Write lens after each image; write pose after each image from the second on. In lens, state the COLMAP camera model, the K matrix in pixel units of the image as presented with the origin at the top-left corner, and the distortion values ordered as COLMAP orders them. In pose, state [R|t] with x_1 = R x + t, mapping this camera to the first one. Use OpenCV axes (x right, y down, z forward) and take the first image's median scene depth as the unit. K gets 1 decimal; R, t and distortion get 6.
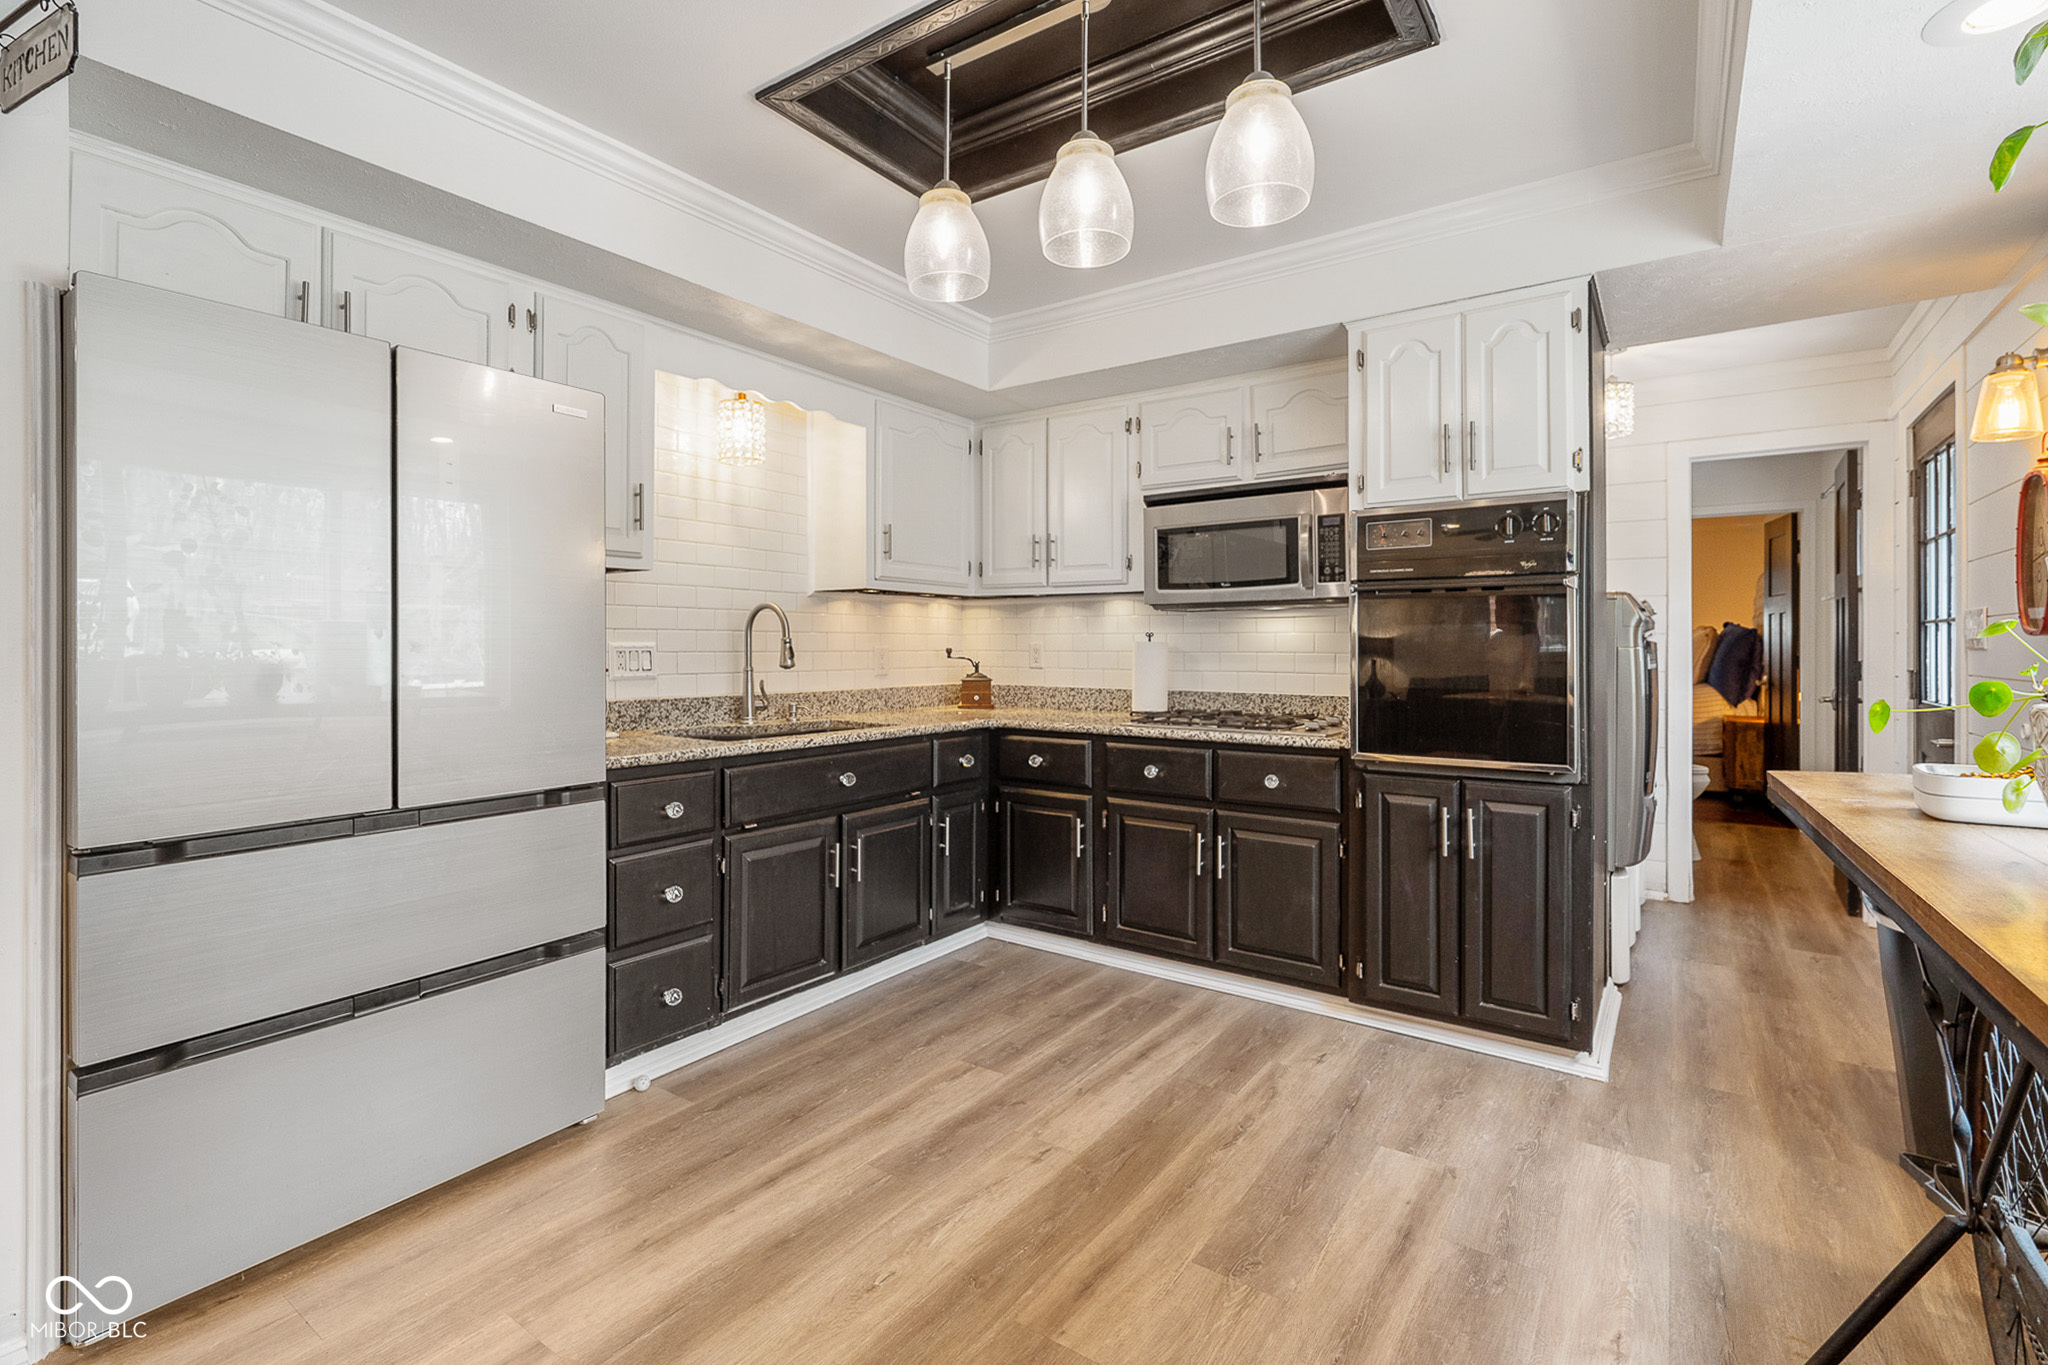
lens RADIAL K [[921.7, 0, 1014.2], [0, 921.7, 635.6], [0, 0, 1]] dist [-0.002726, -0.000290]
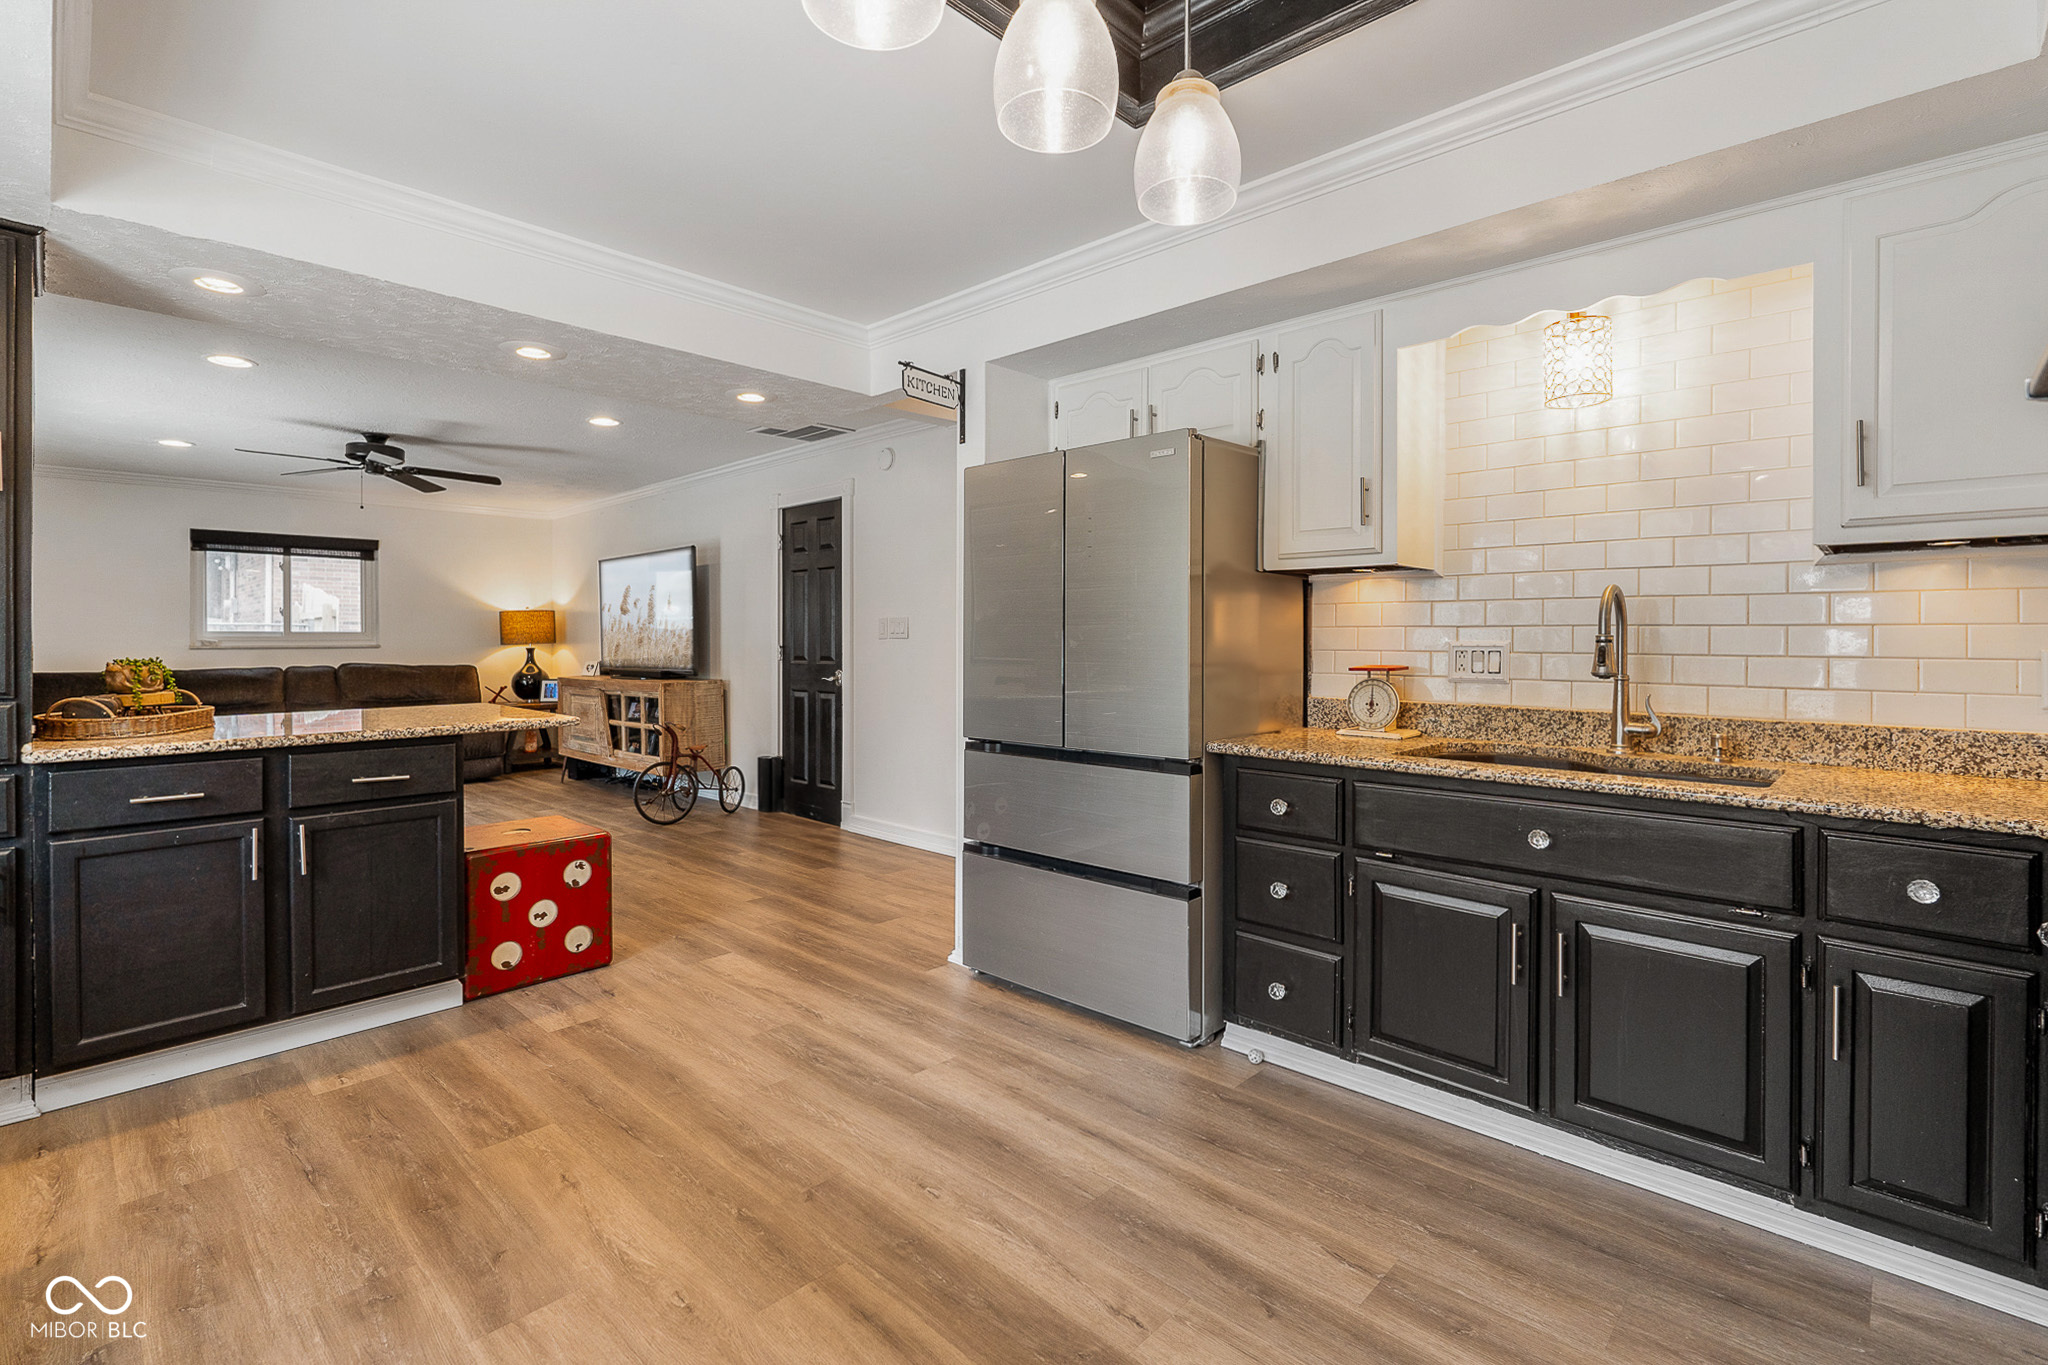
lens RADIAL K [[925.7, 0, 1034.9], [0, 925.7, 638.8], [0, 0, 1]] dist [-0.001715, -0.000078]
pose [[-0.128352, -0.006767, -0.991706, 0.586139], [0.006517, 0.999949, -0.007667, 0.009943], [0.991707, -0.007447, -0.128301, 0.756332]]
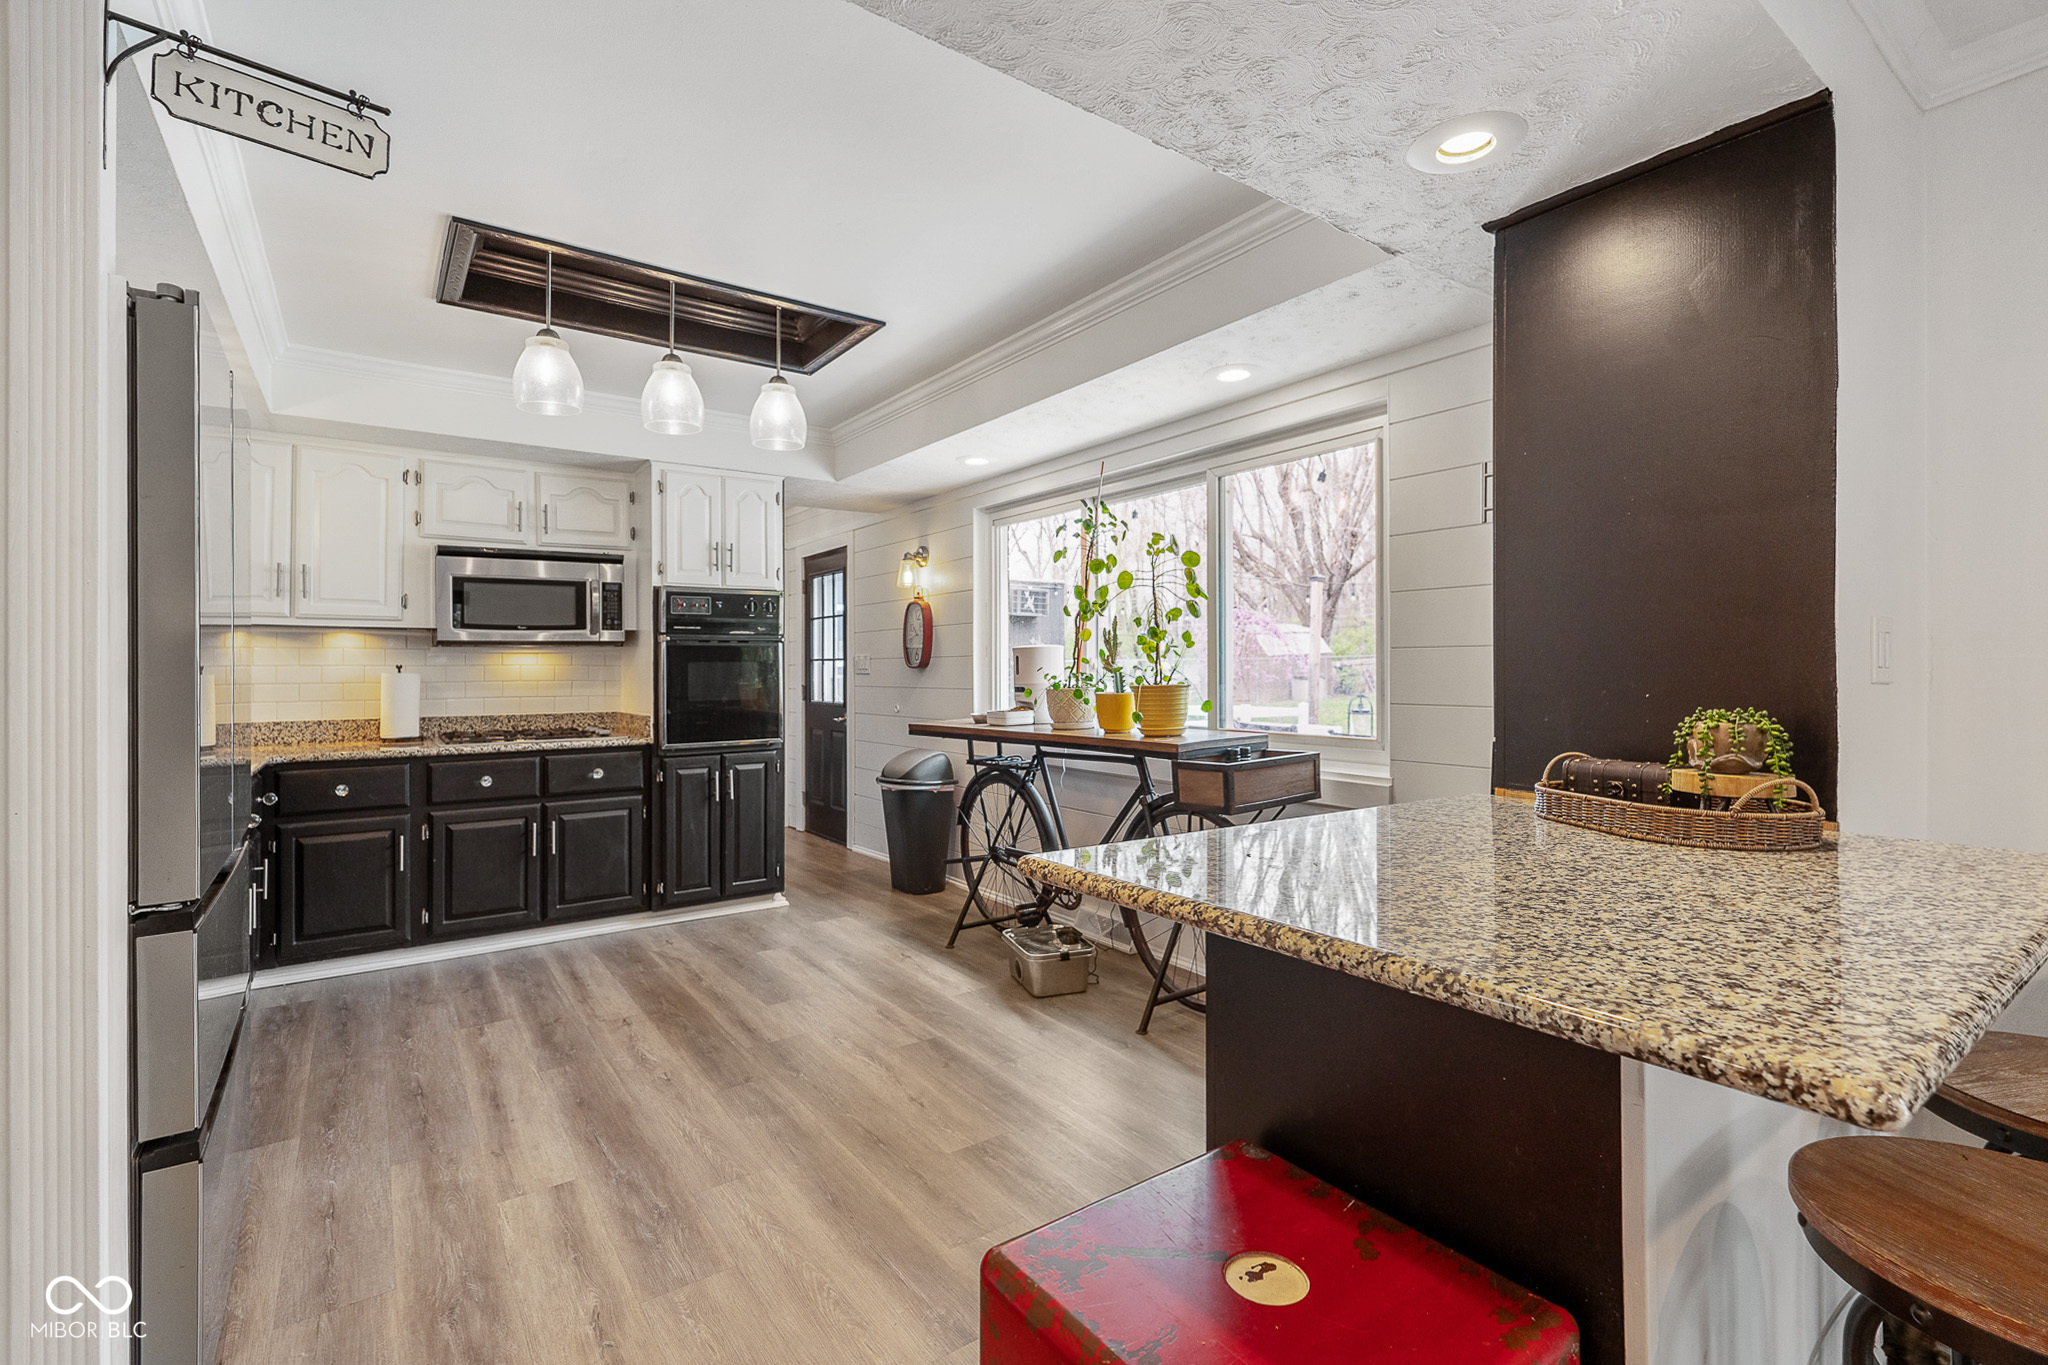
lens RADIAL K [[921.7, 0, 1014.2], [0, 921.7, 635.6], [0, 0, 1]] dist [-0.002726, -0.000290]
pose [[0.336055, 0.029854, 0.941369, -0.862604], [-0.003337, 0.999529, -0.030507, -0.009602], [-0.941836, 0.007111, 0.335997, -0.064449]]
